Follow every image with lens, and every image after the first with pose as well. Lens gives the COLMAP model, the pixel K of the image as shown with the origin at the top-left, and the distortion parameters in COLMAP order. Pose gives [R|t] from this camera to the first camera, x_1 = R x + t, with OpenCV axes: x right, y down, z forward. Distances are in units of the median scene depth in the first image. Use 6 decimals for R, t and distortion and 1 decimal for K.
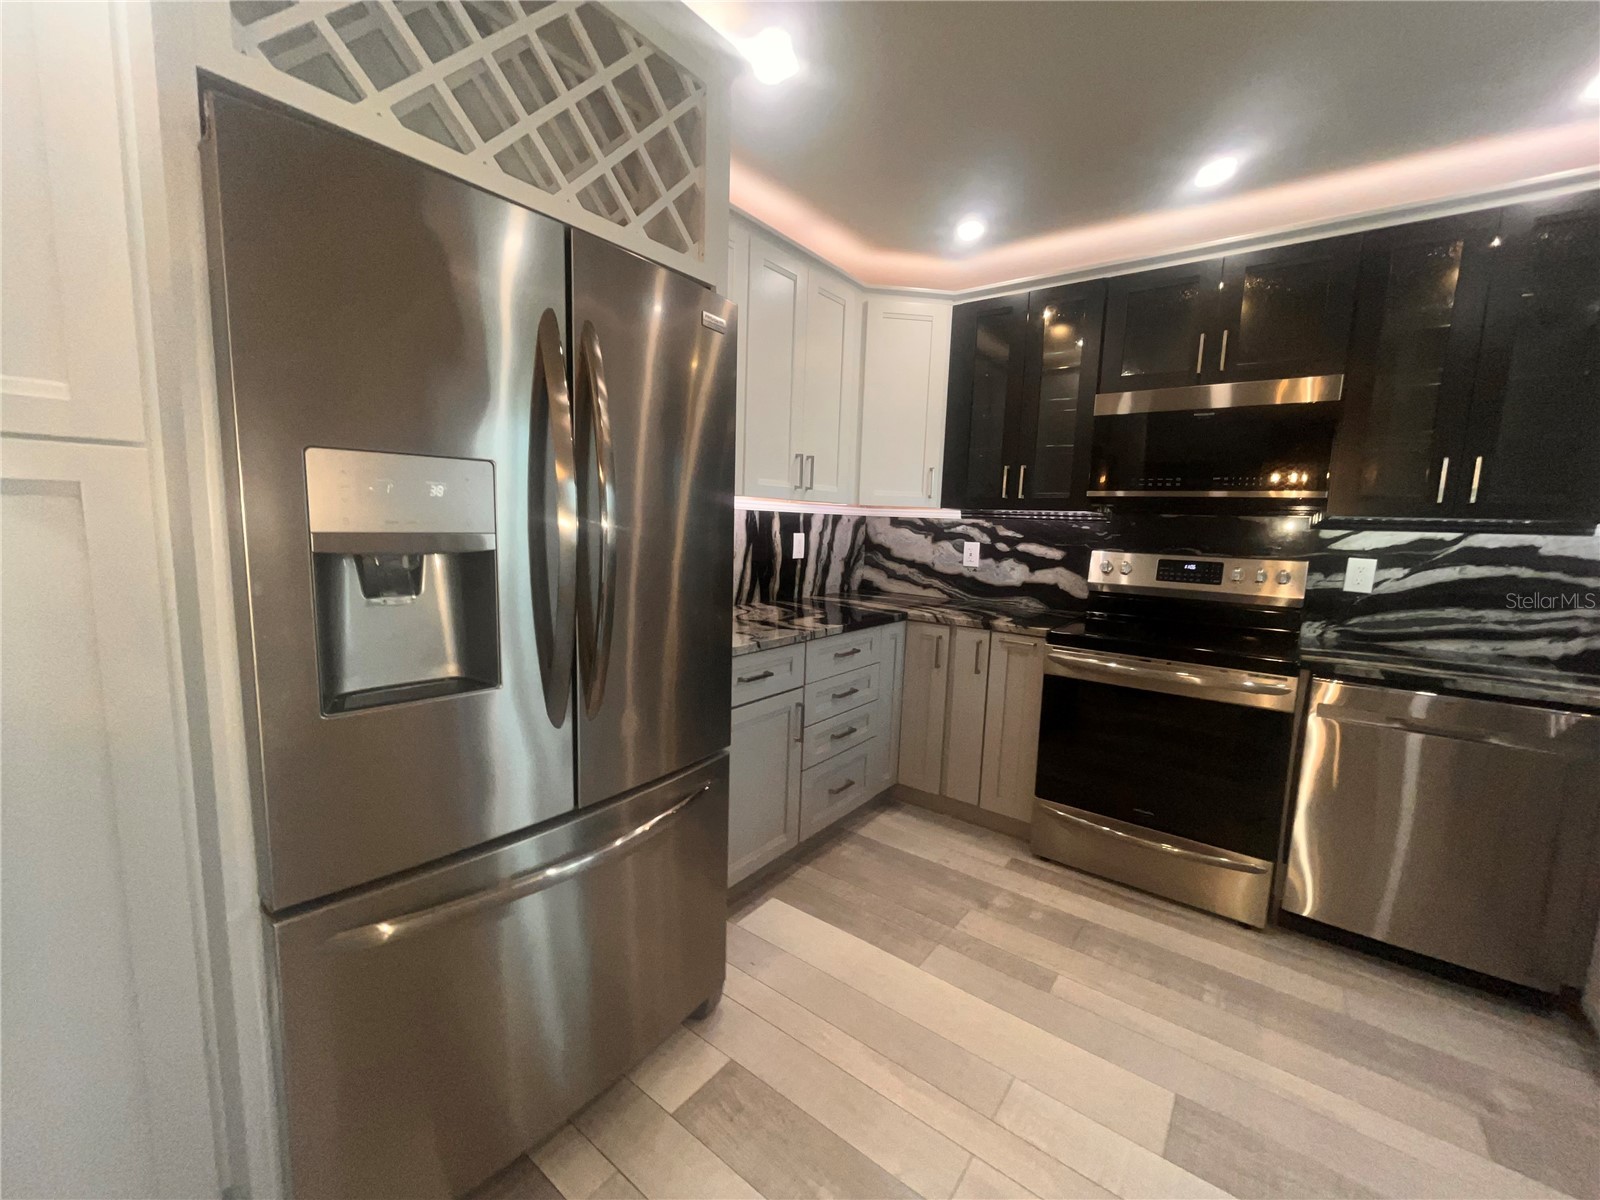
lens RADIAL K [[644.8, 0, 803.9], [0, 644.8, 605.3], [0, 0, 1]] dist [0.000168, -0.000871]
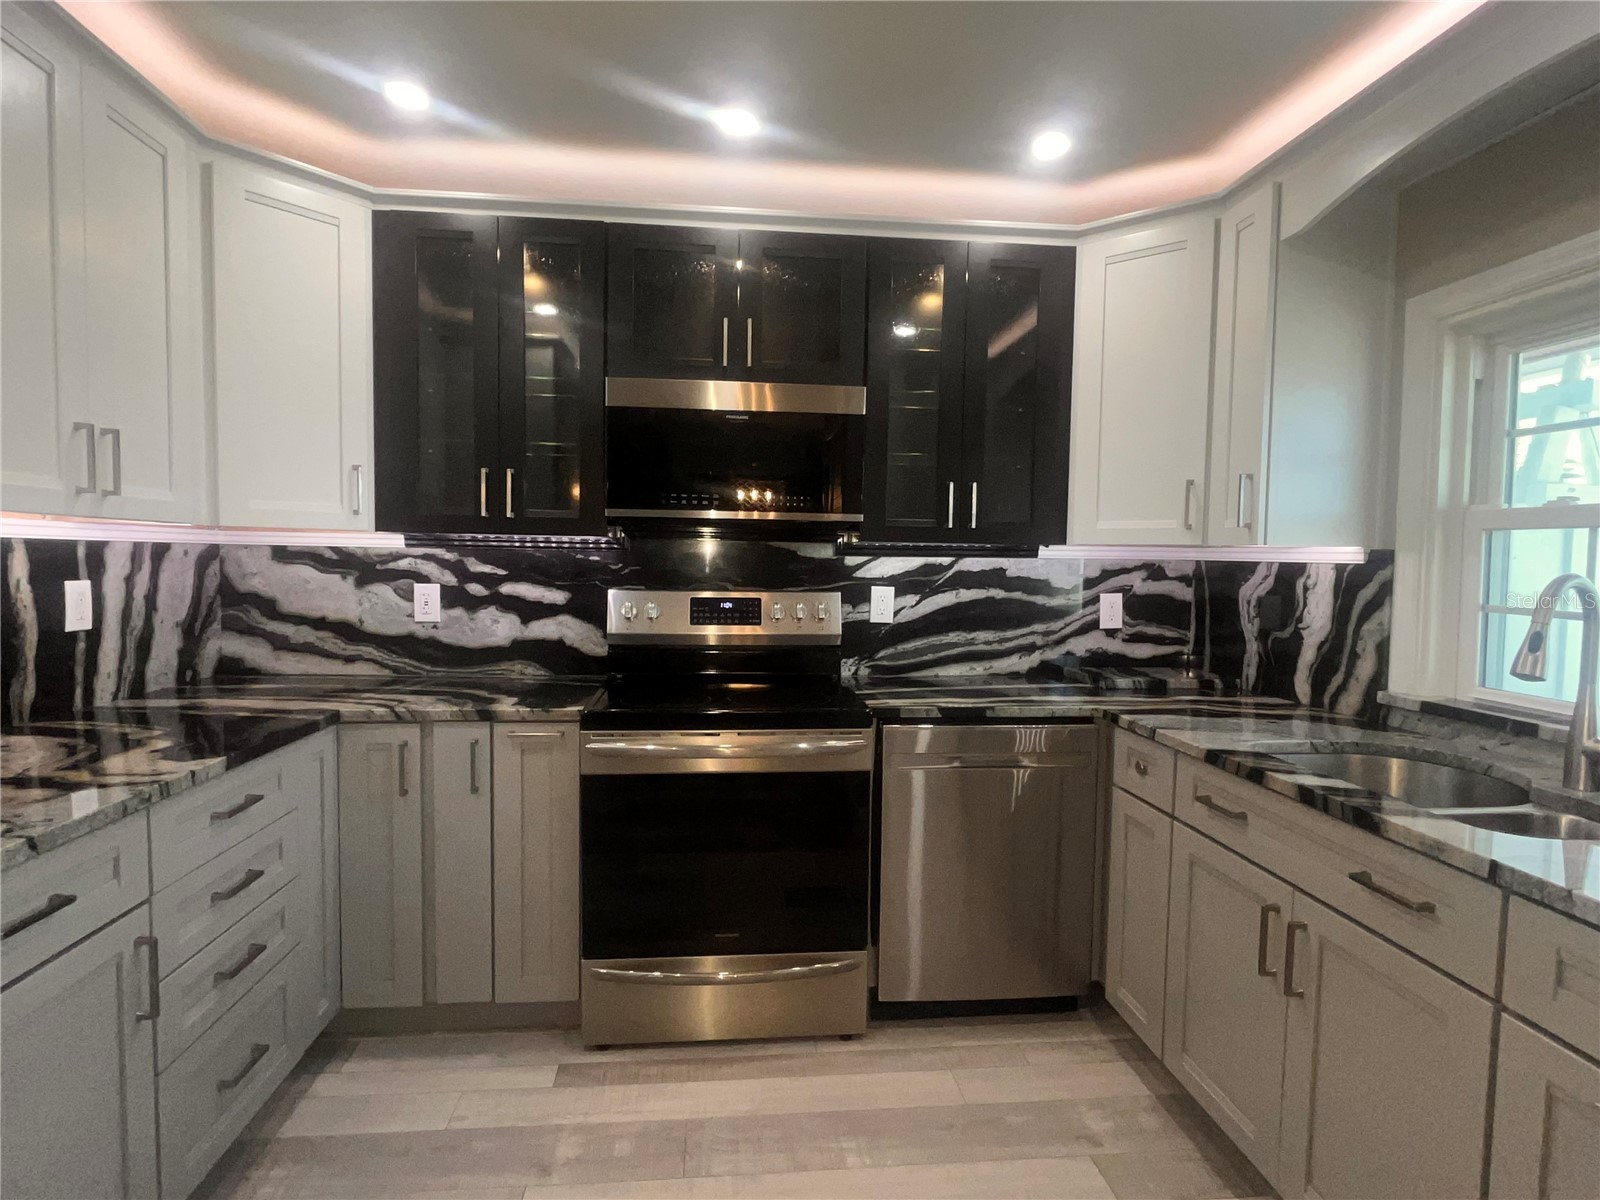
lens RADIAL K [[855.9, 0, 796.5], [0, 855.9, 607.5], [0, 0, 1]] dist [-0.005697, 0.001191]
pose [[0.734145, -0.059733, 0.676360, -0.056682], [0.096919, 0.995142, -0.017313, -0.030596], [-0.672040, 0.078263, 0.736368, 0.165407]]
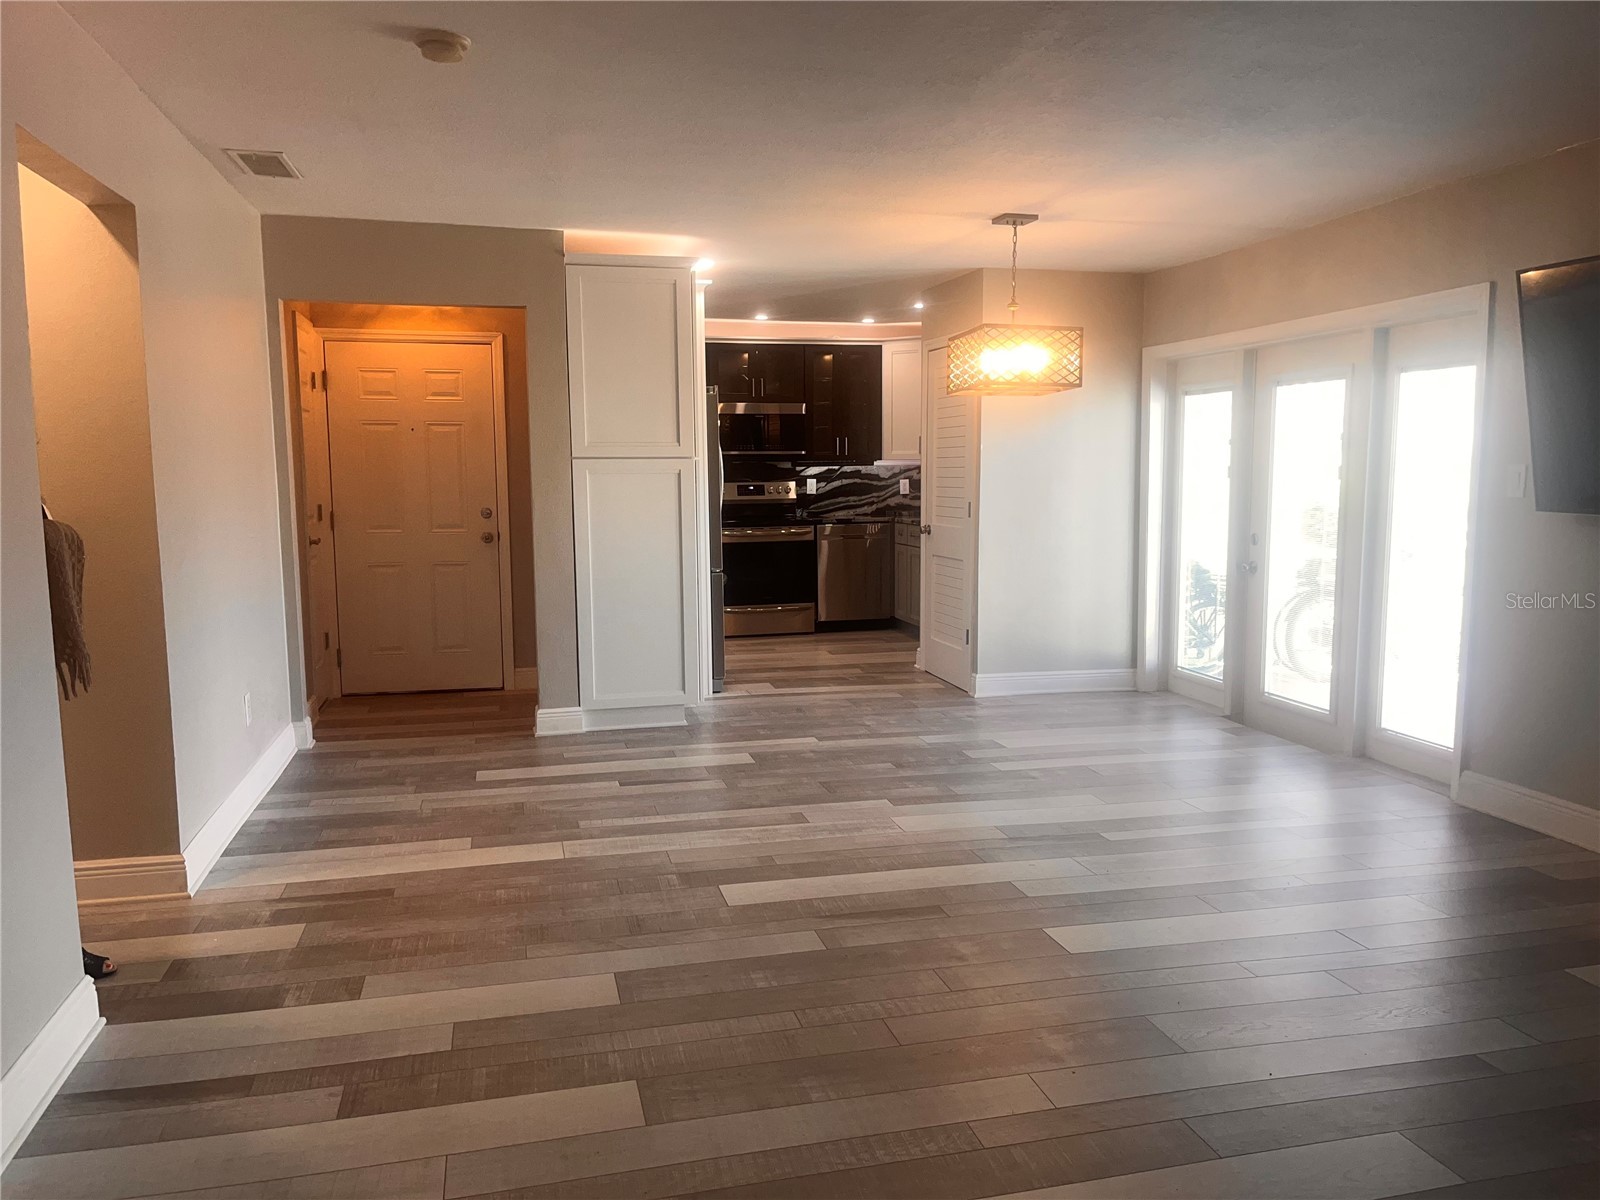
lens RADIAL K [[1218.3, 0, 795.5], [0, 1218.3, 612.7], [0, 0, 1]] dist [0.068942, -0.087505]
pose [[0.631936, -0.132197, 0.763662, -2.349780], [0.131230, 0.989369, 0.062675, 0.110370], [-0.763829, 0.060609, 0.642566, -1.581132]]
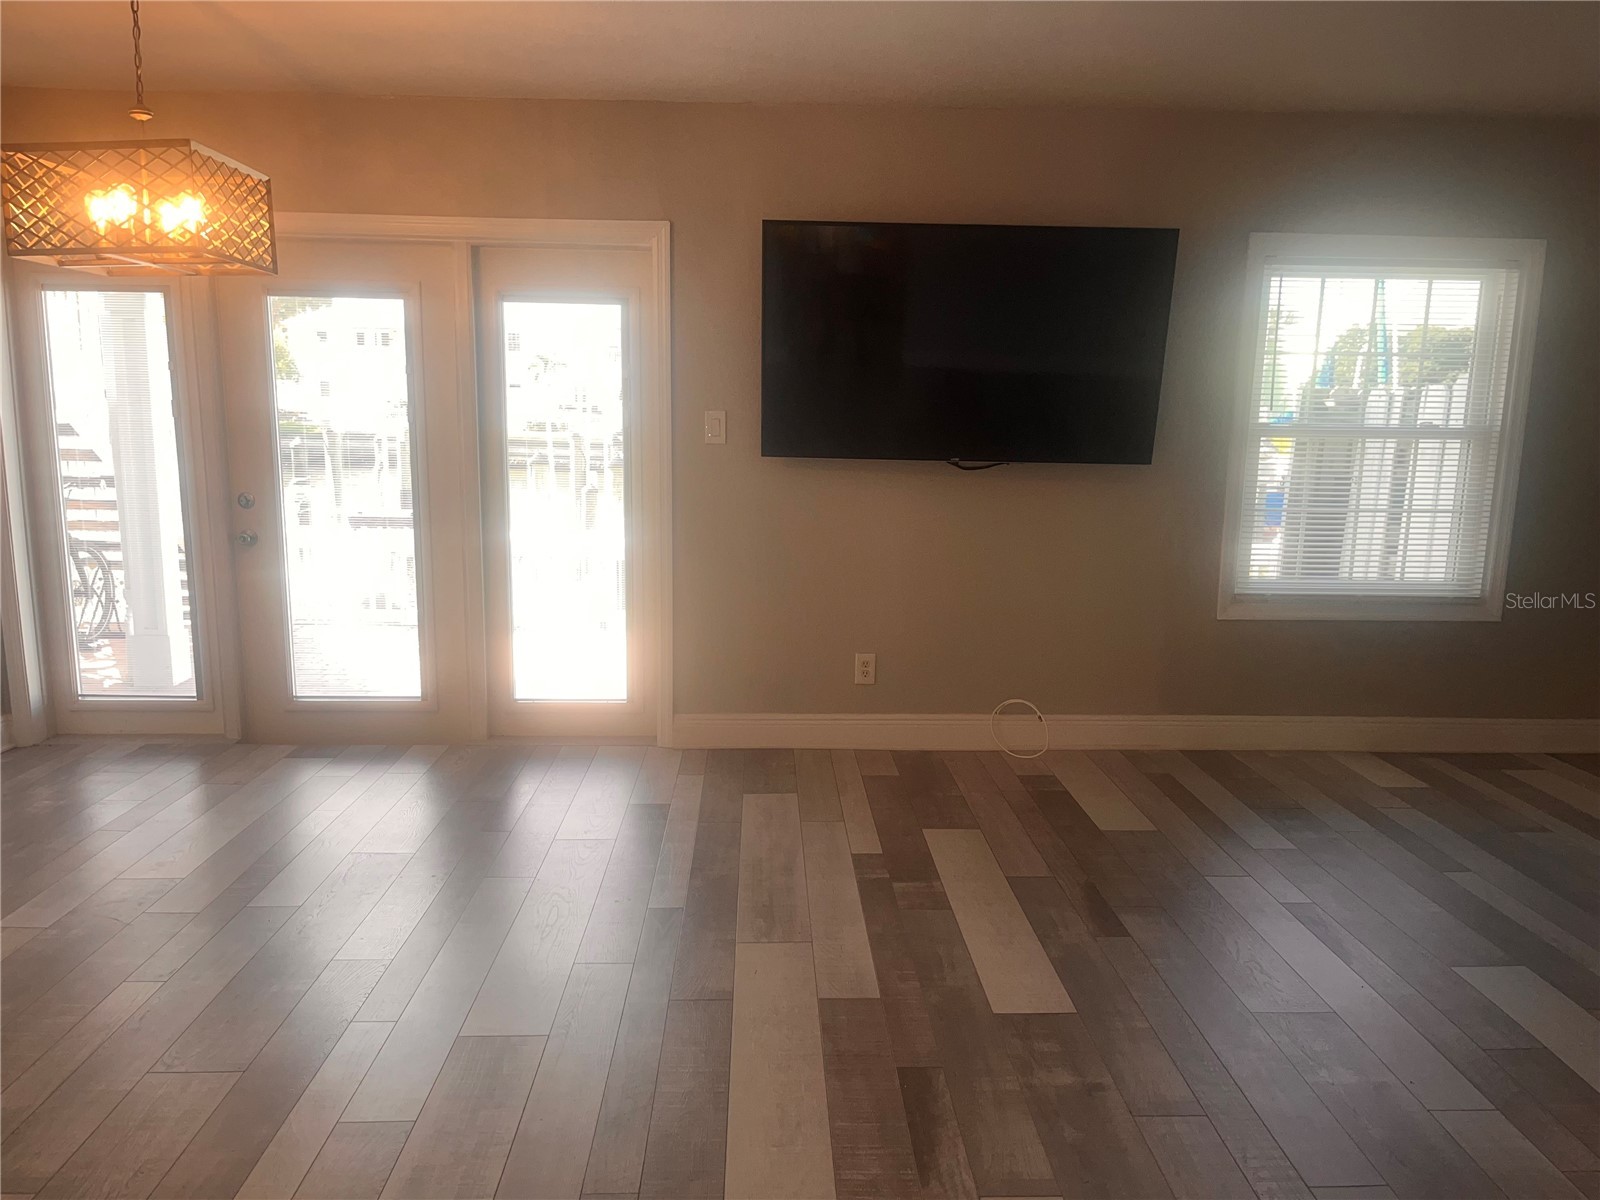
lens RADIAL K [[1218.3, 0, 800.5], [0, 1218.3, 609.1], [0, 0, 1]] dist [0.068942, -0.087505]
pose [[-0.637745, -0.171072, 0.751010, -1.818053], [0.061482, 0.960607, 0.271026, -0.049712], [-0.767790, 0.219019, -0.602104, -0.222790]]
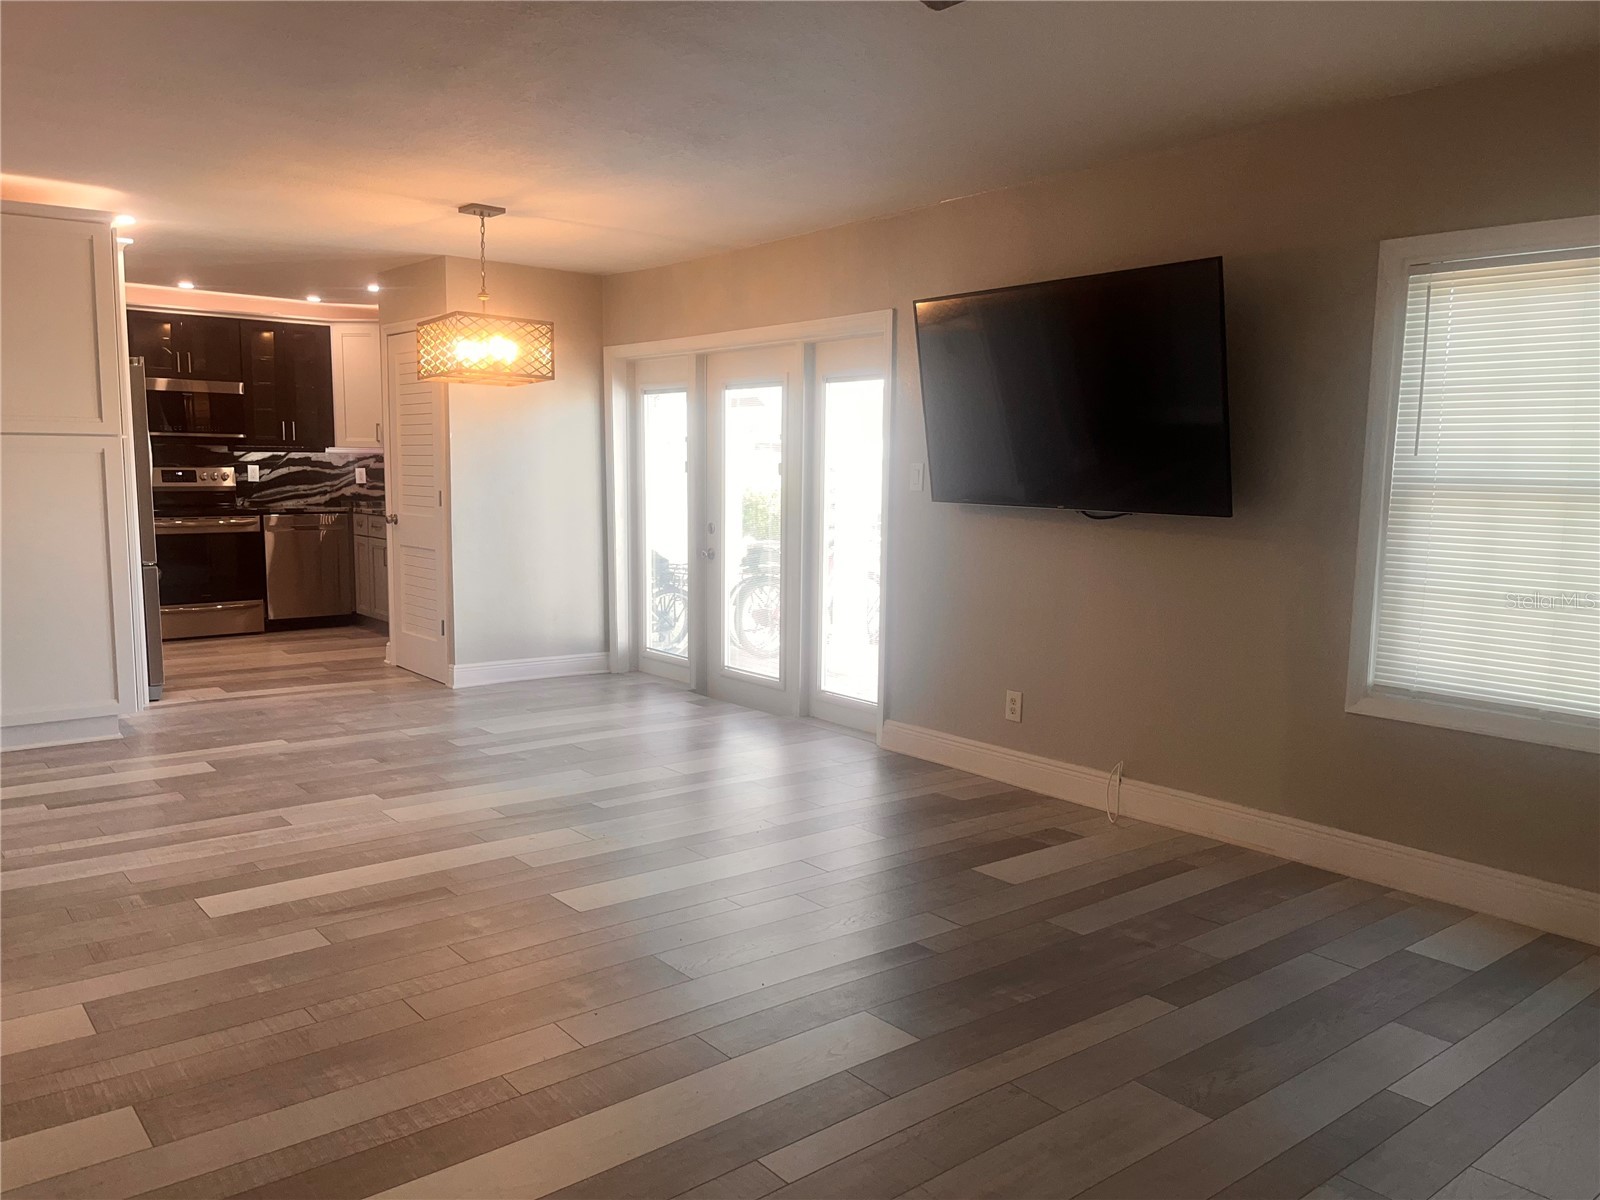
lens RADIAL K [[1218.3, 0, 790.6], [0, 1218.3, 607.8], [0, 0, 1]] dist [0.068942, -0.087505]
pose [[0.245113, -0.145509, 0.958513, -2.428996], [0.122806, 0.985369, 0.118182, 0.117192], [-0.961685, 0.088743, 0.259396, -1.561717]]
